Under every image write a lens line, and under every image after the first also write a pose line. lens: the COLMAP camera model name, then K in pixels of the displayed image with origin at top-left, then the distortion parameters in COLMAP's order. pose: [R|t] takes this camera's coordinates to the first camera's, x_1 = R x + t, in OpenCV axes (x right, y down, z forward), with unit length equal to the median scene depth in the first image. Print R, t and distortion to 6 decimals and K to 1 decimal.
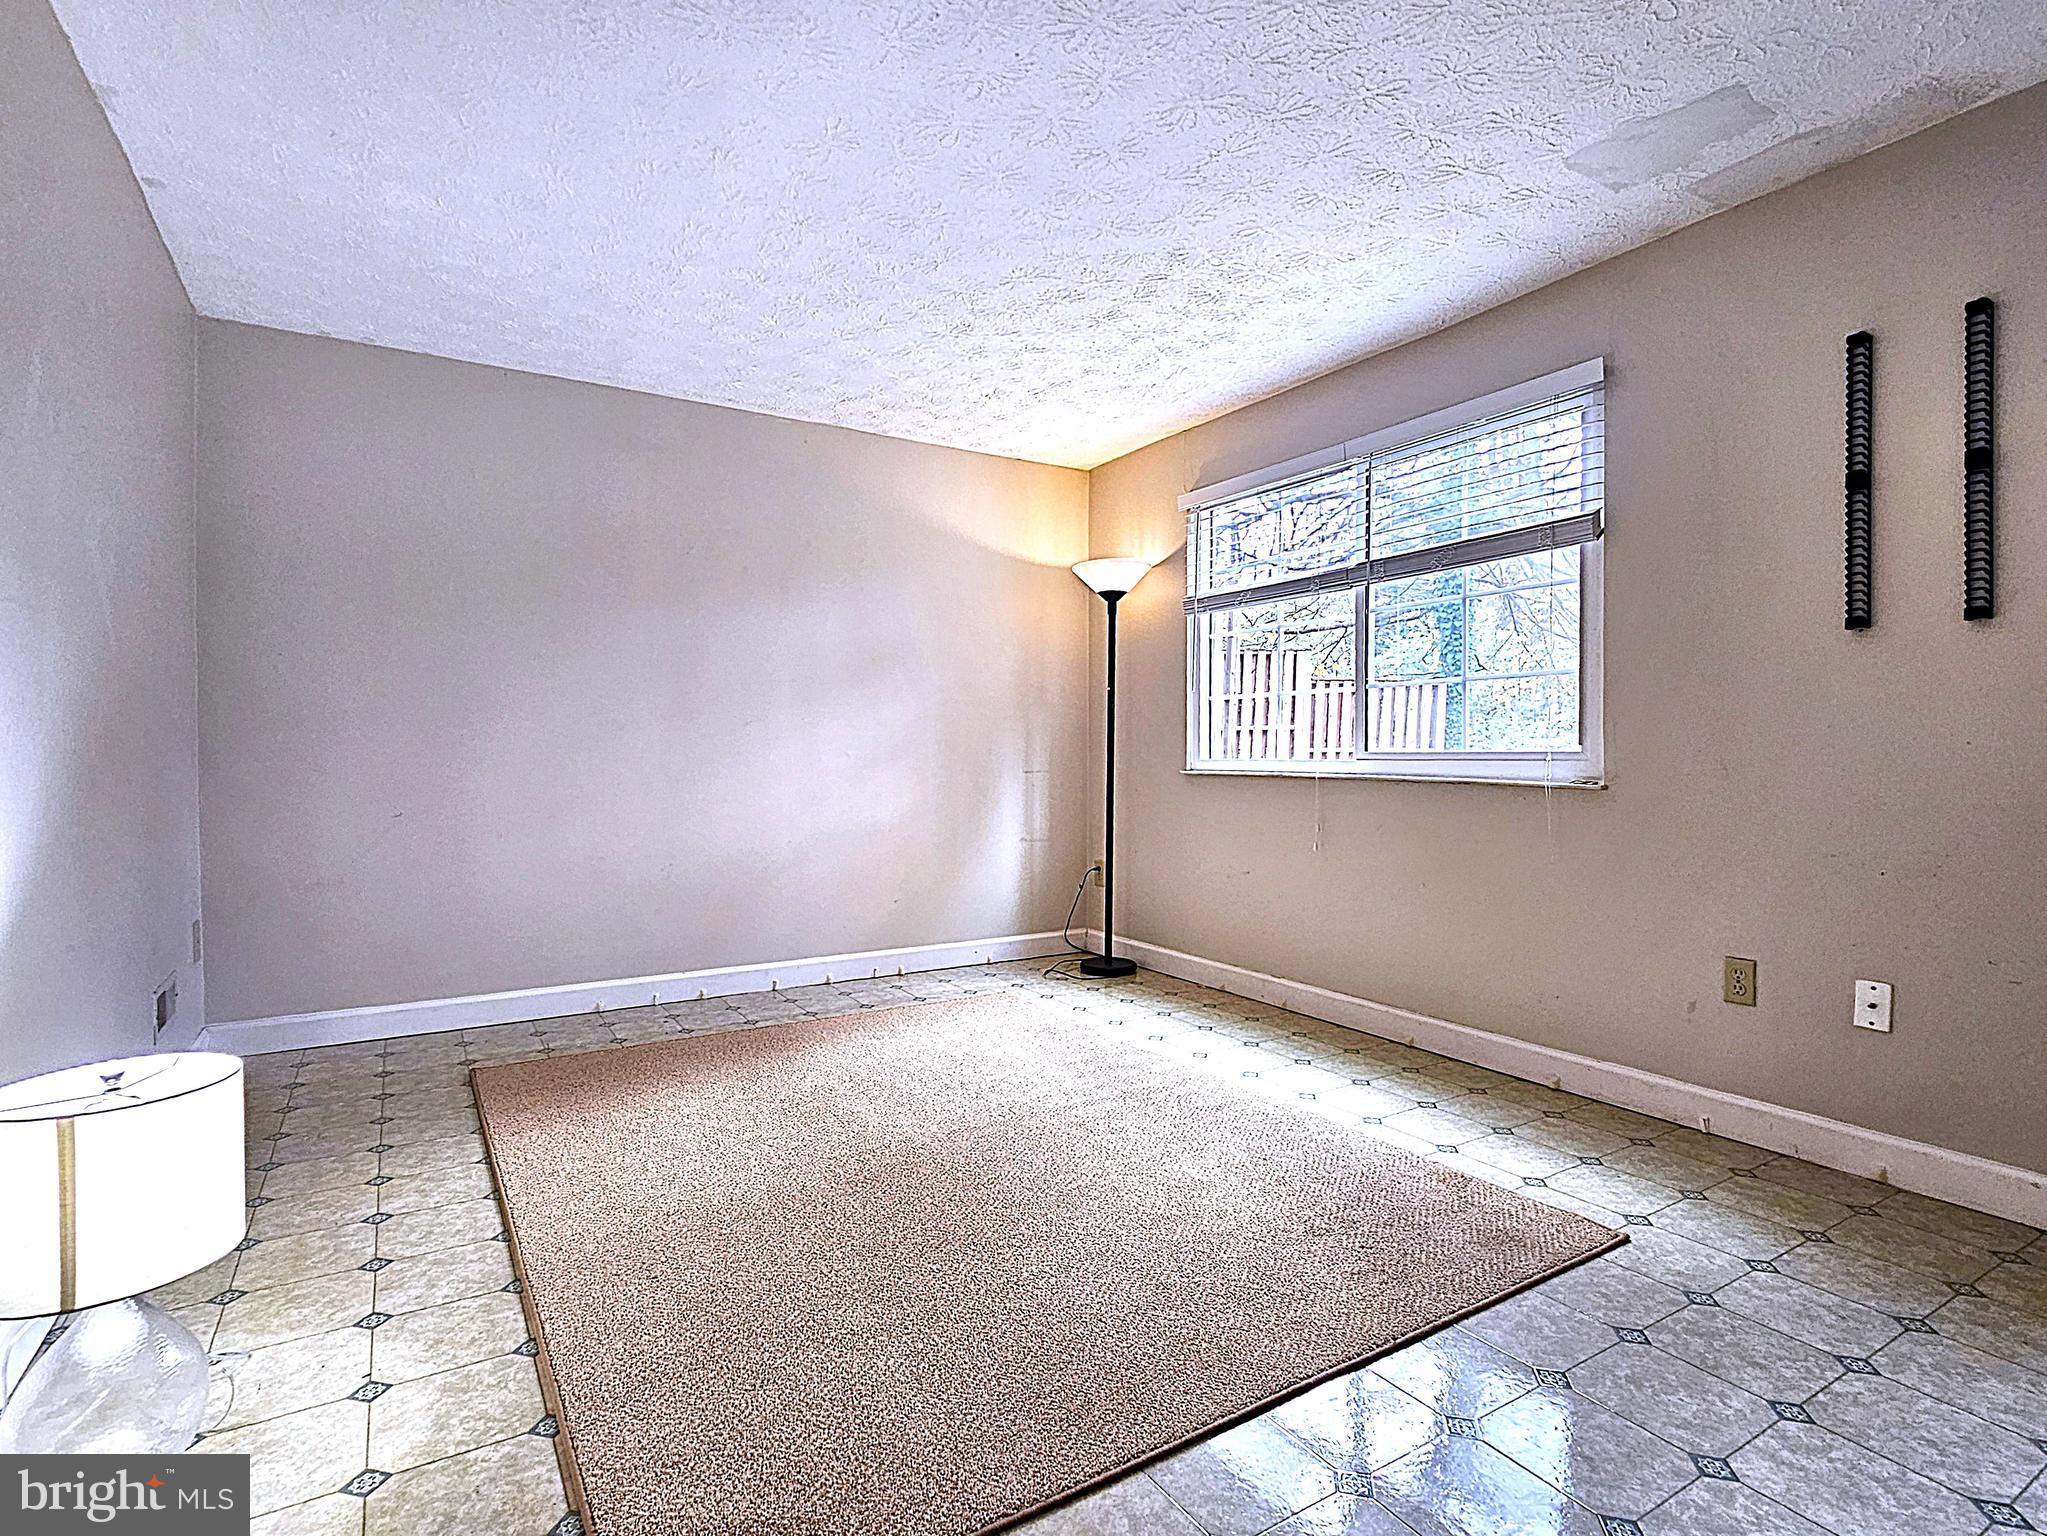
lens RADIAL K [[1014.0, 0, 1005.3], [0, 1014.0, 766.9], [0, 0, 1]] dist [-0.002246, 0.001430]
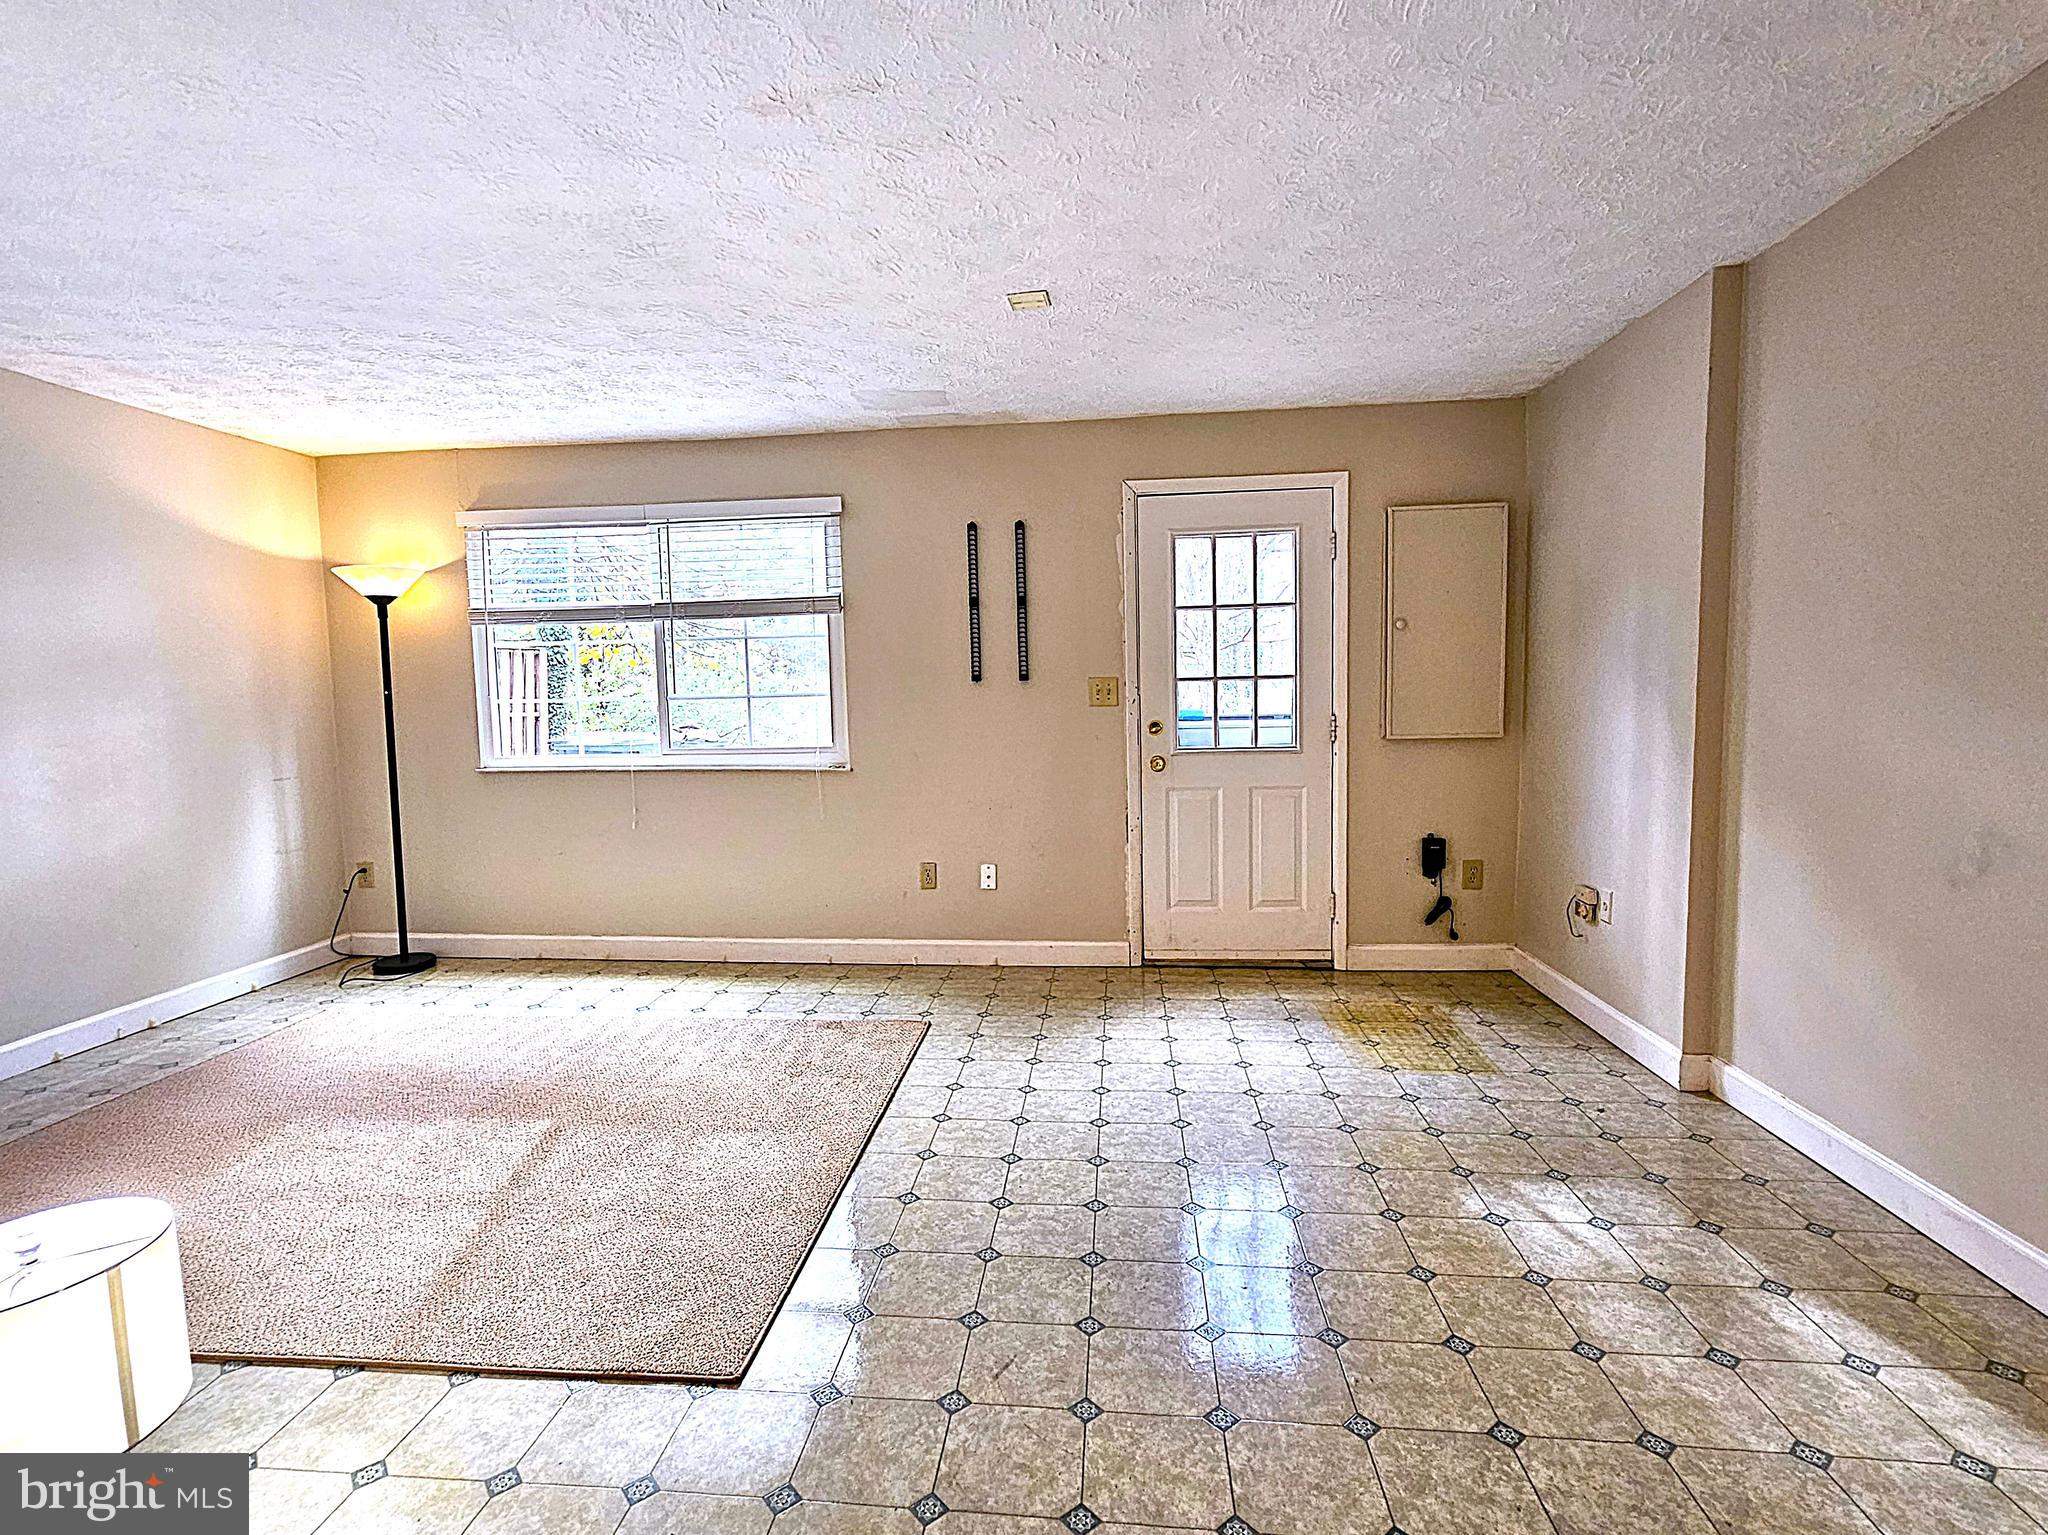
lens RADIAL K [[965.1, 0, 1000.6], [0, 965.1, 769.2], [0, 0, 1]] dist [-0.002494, 0.001033]
pose [[0.614834, -0.075430, 0.785041, -0.341053], [0.031936, 0.996980, 0.070782, -0.060334], [-0.788010, -0.018448, 0.615386, -0.090319]]
